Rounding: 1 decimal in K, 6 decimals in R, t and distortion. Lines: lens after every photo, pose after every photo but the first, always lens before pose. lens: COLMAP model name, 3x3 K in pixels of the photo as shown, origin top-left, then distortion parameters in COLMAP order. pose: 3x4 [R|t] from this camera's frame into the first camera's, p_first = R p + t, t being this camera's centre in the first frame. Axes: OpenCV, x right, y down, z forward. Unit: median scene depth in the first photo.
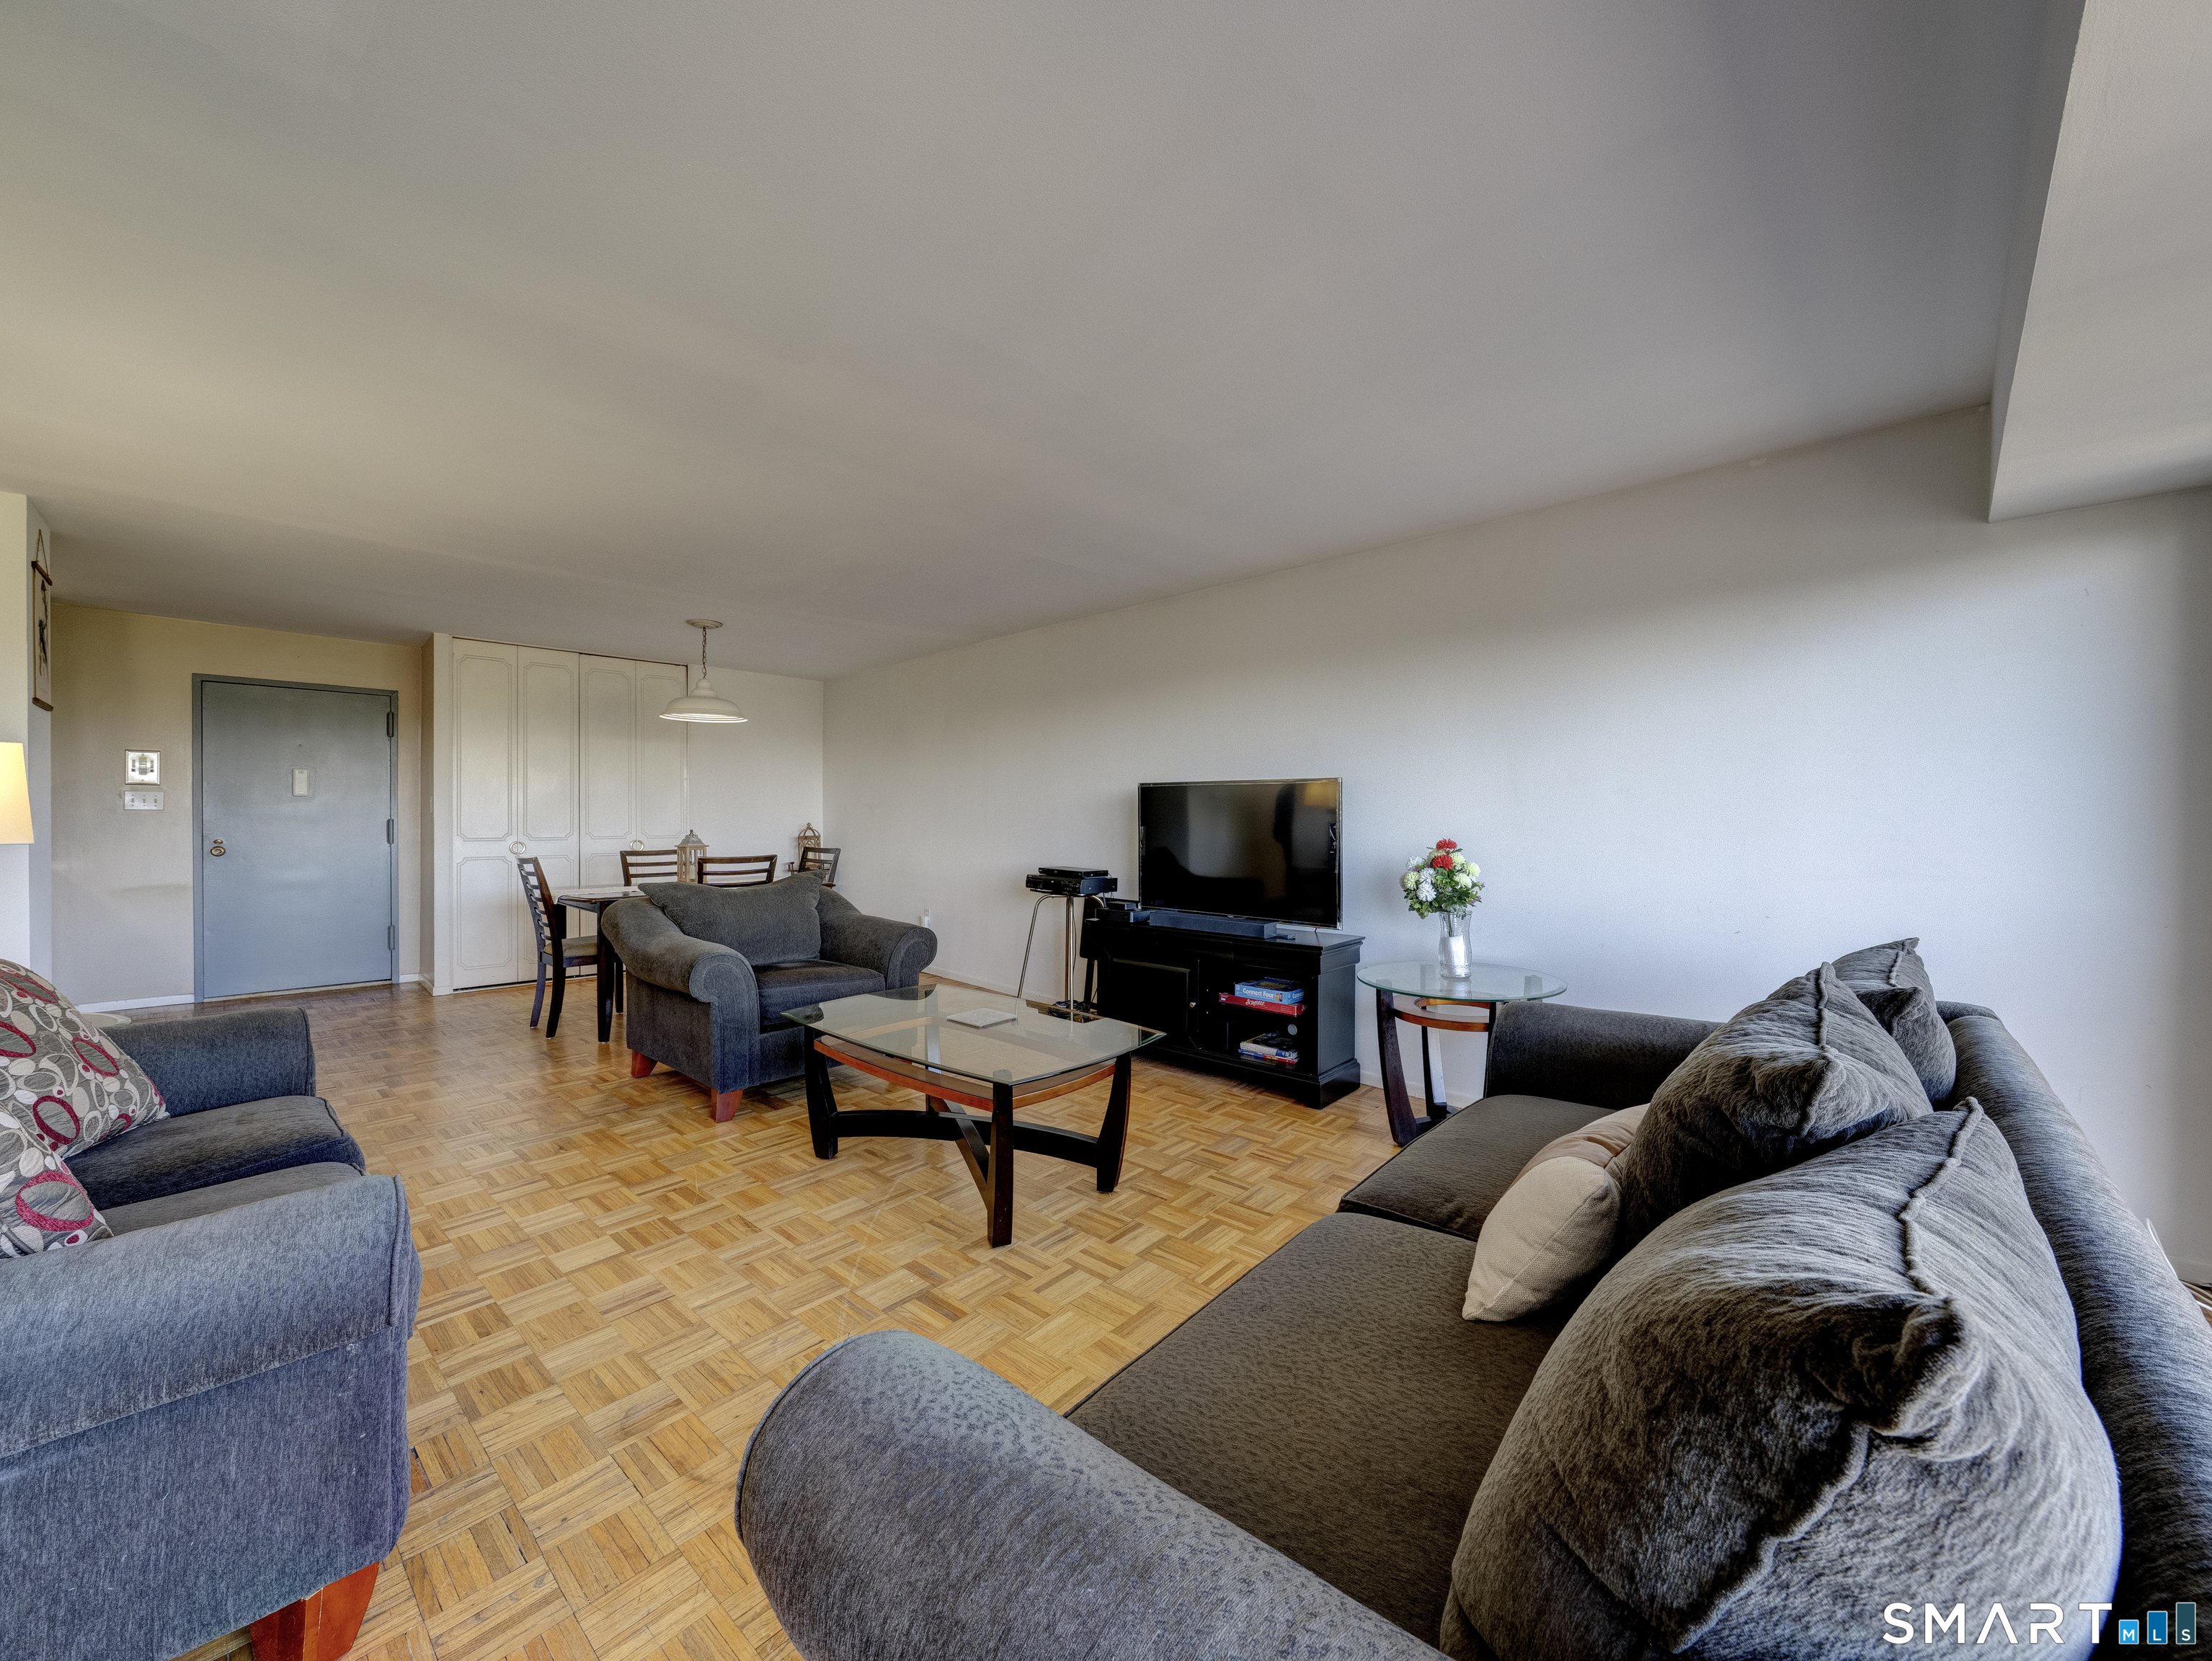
lens RADIAL K [[845.5, 0, 1103.2], [0, 845.5, 821.0], [0, 0, 1]] dist [-0.001840, 0.000161]
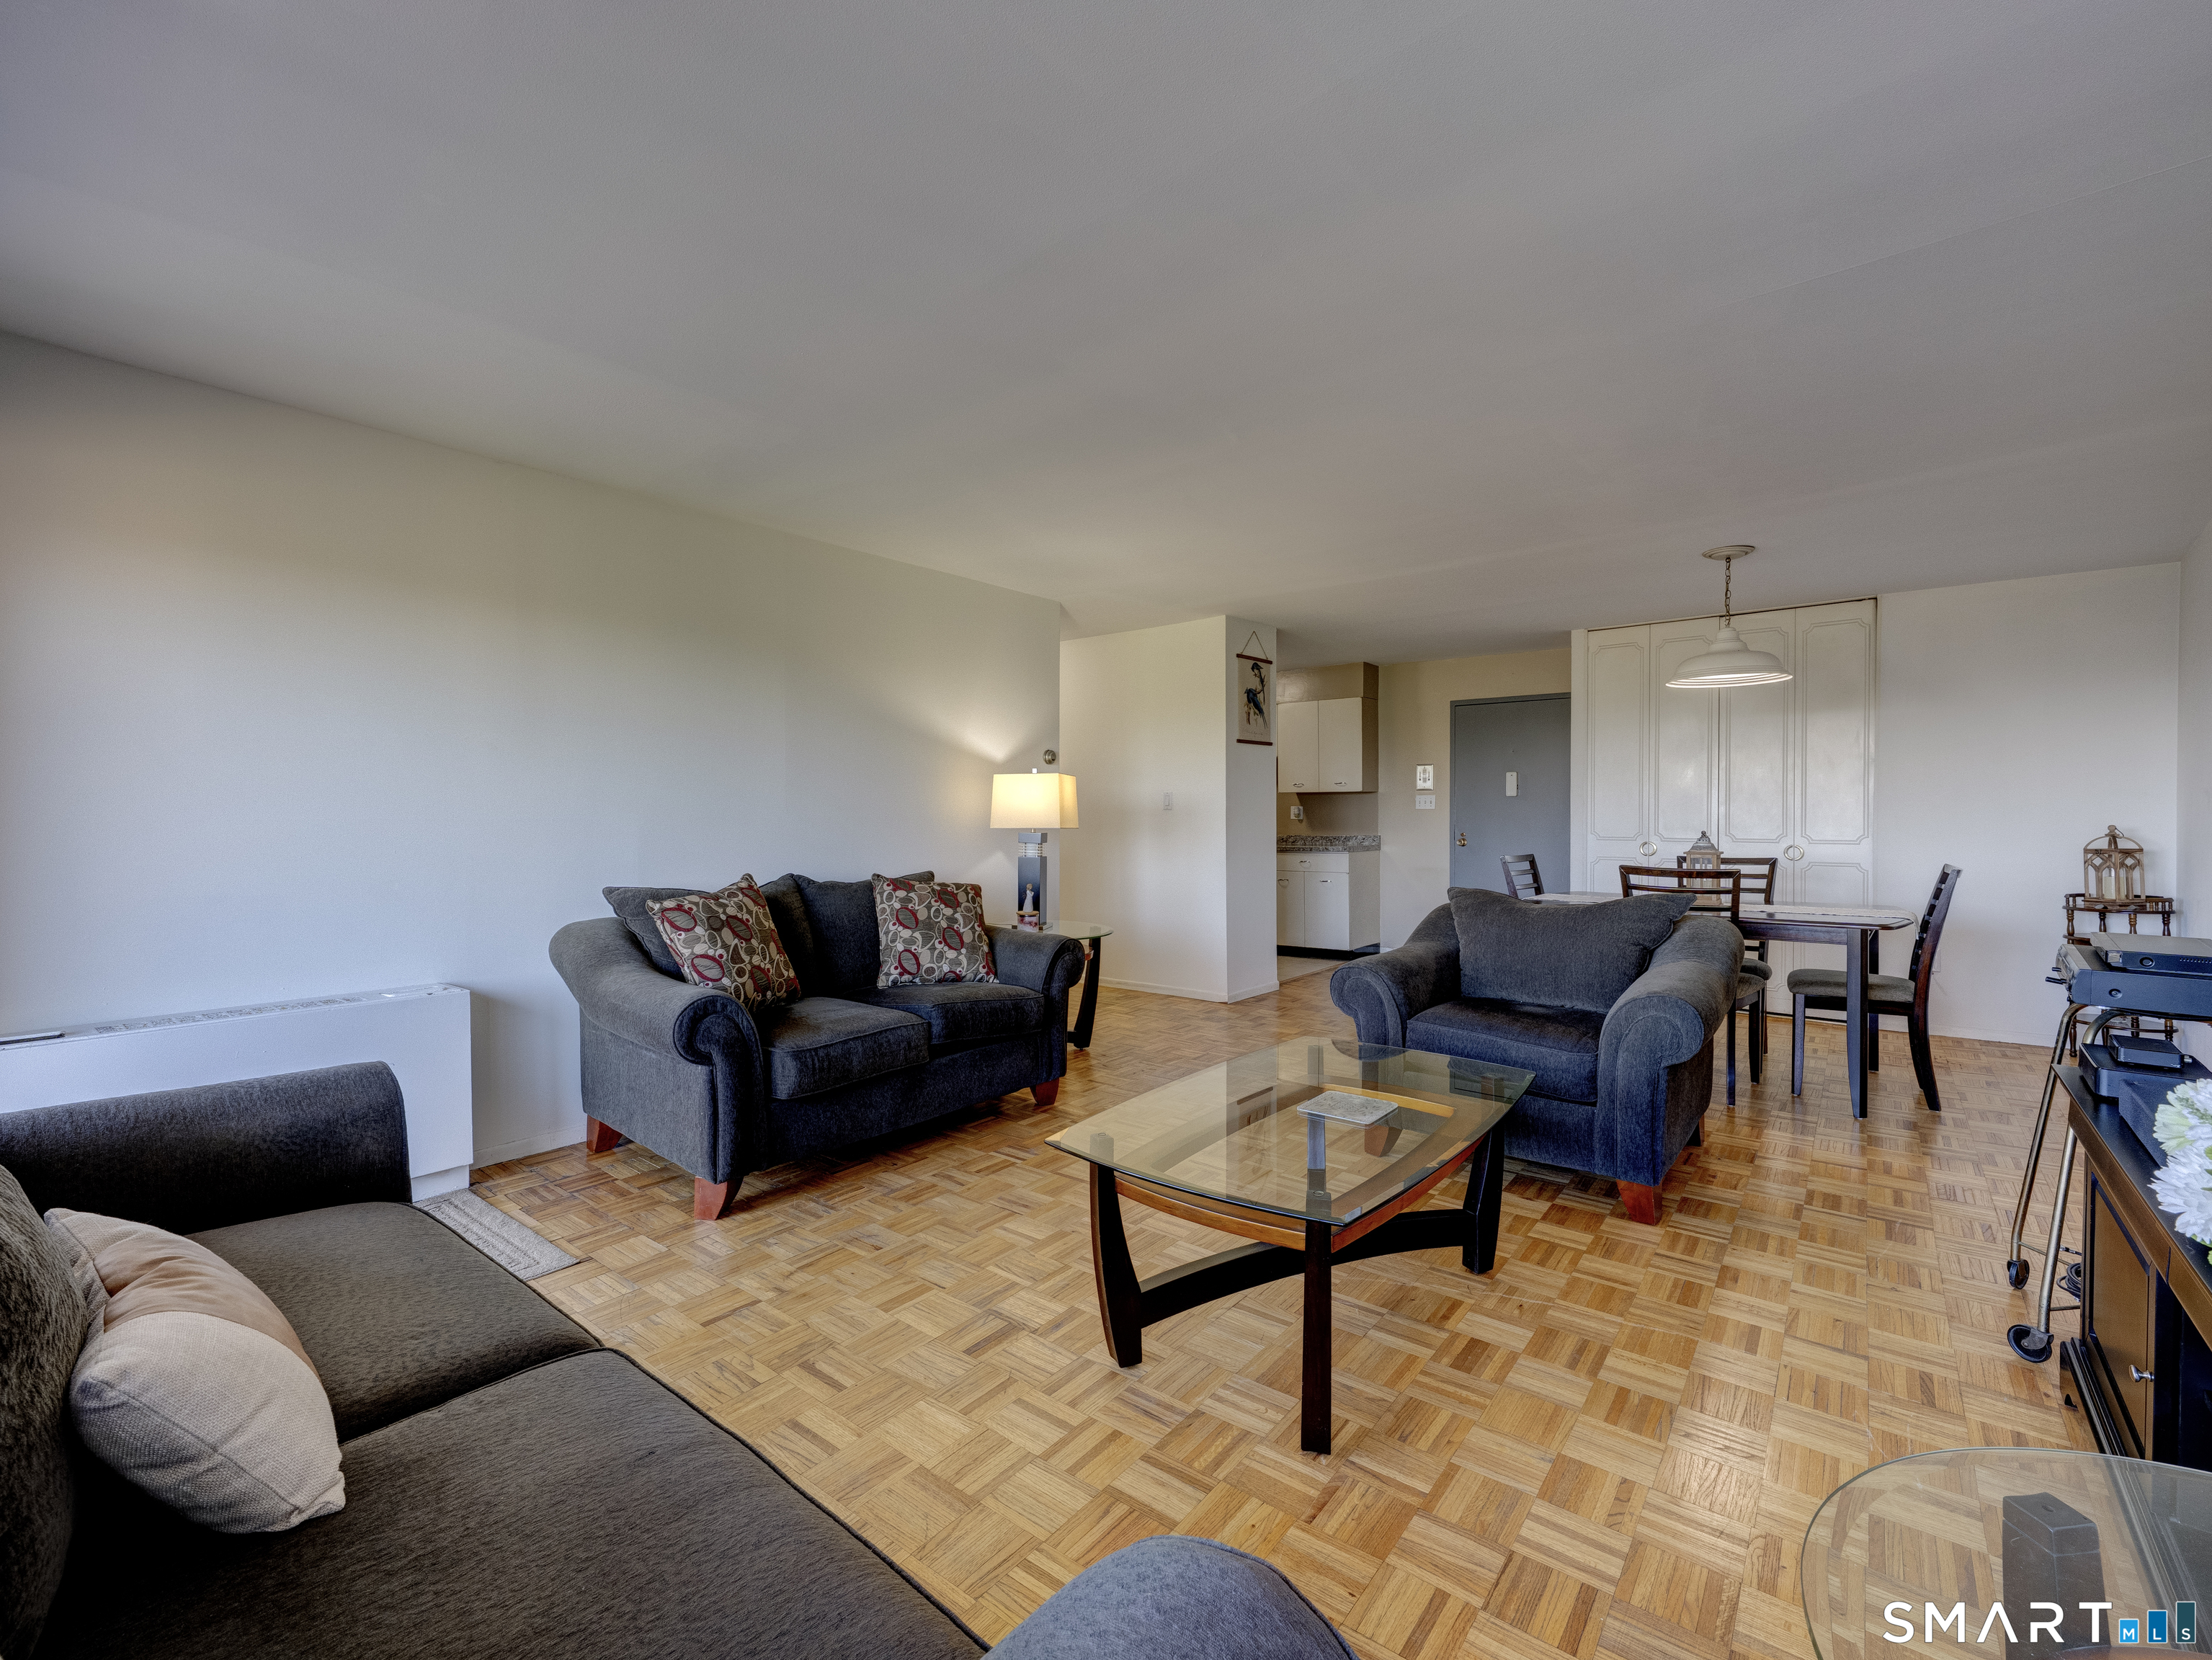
lens RADIAL K [[970.5, 0, 1116.4], [0, 970.5, 821.3], [0, 0, 1]] dist [0.001918, 0.000106]
pose [[0.049801, 0.005921, -0.998742, 0.355117], [-0.006162, 0.999965, 0.005621, -0.000193], [0.998740, 0.005875, 0.049836, 0.438830]]
